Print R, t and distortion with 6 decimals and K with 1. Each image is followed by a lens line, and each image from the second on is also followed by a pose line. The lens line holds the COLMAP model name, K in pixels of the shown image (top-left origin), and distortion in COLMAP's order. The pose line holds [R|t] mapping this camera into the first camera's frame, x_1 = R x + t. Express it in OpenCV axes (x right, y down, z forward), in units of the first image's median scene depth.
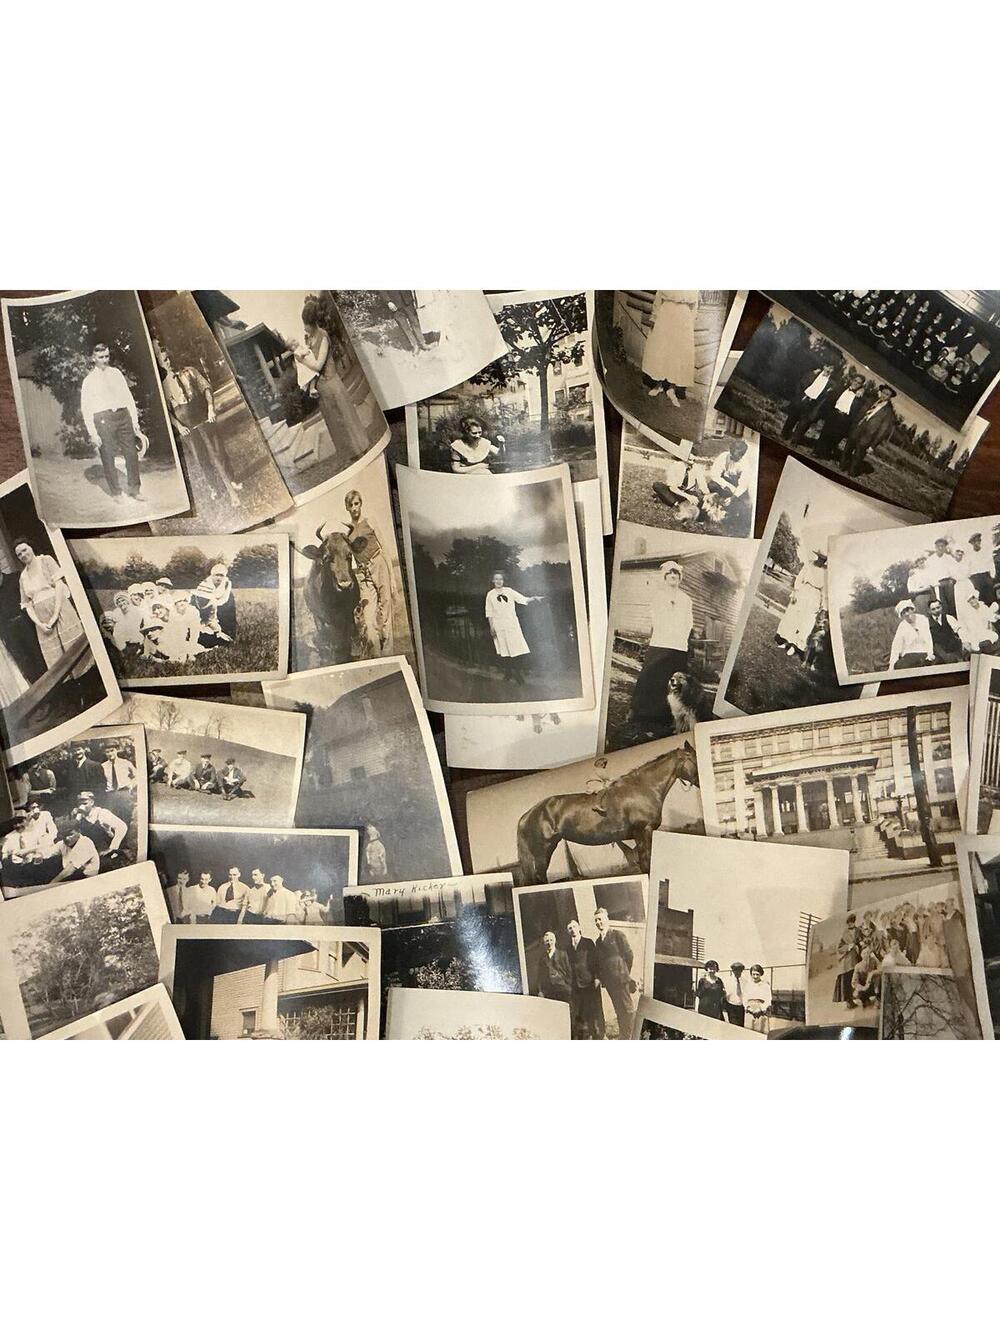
lens RADIAL K [[1404.6, 0, 500.0], [0, 1404.6, 665.0], [0, 0, 1]] dist [0.103422, 0.000110]
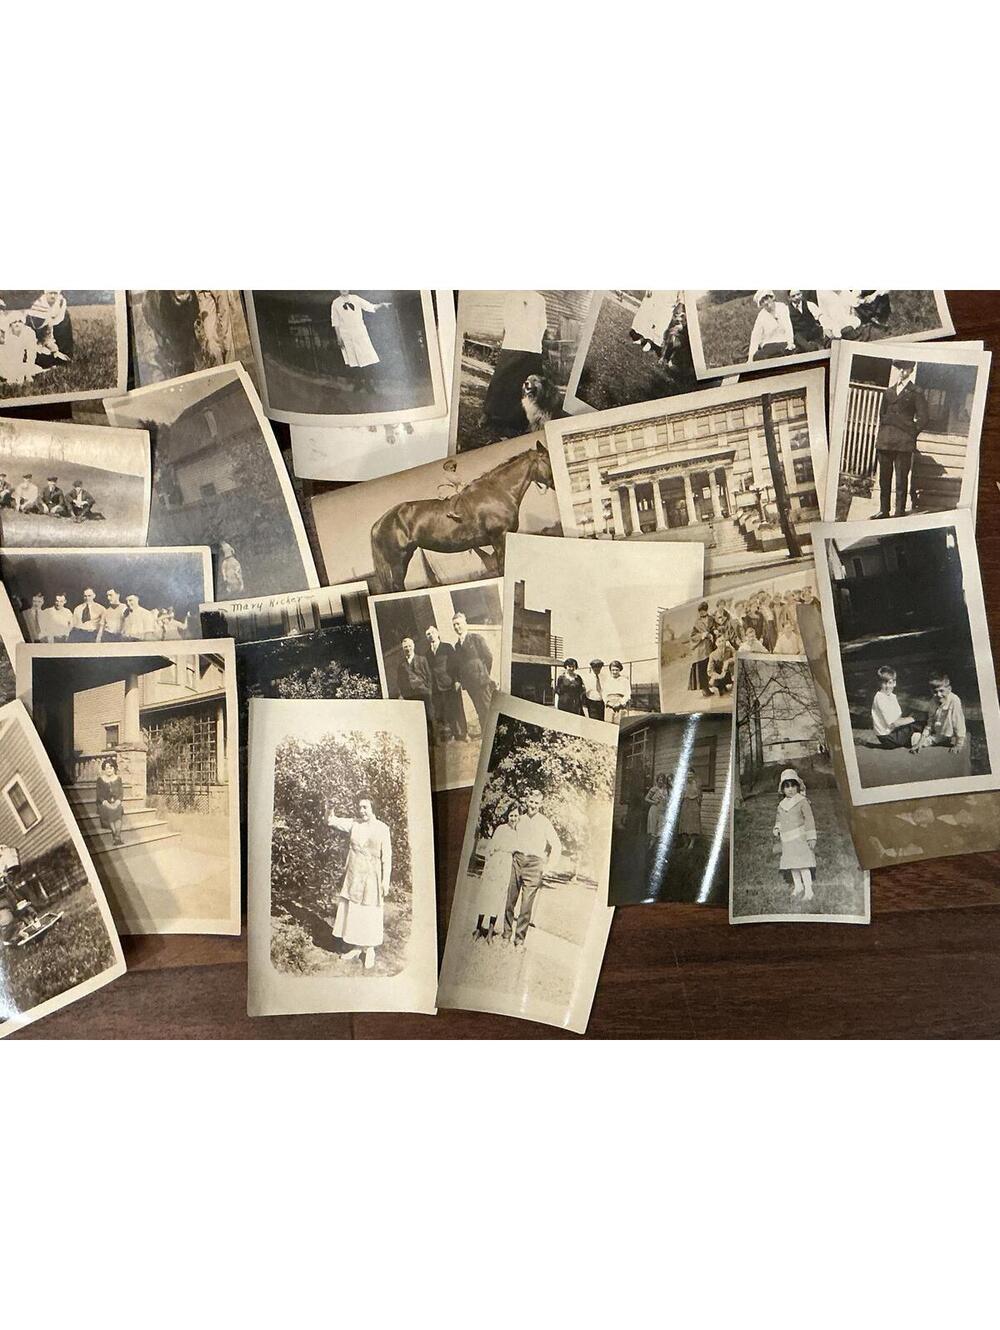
lens RADIAL K [[1404.6, 0, 500.0], [0, 1404.6, 665.0], [0, 0, 1]] dist [0.103422, 0.000110]
pose [[0.998704, -0.047349, -0.018663, 0.116641], [0.049067, 0.993150, 0.106044, 0.103598], [0.013514, -0.106822, 0.994186, 0.002948]]
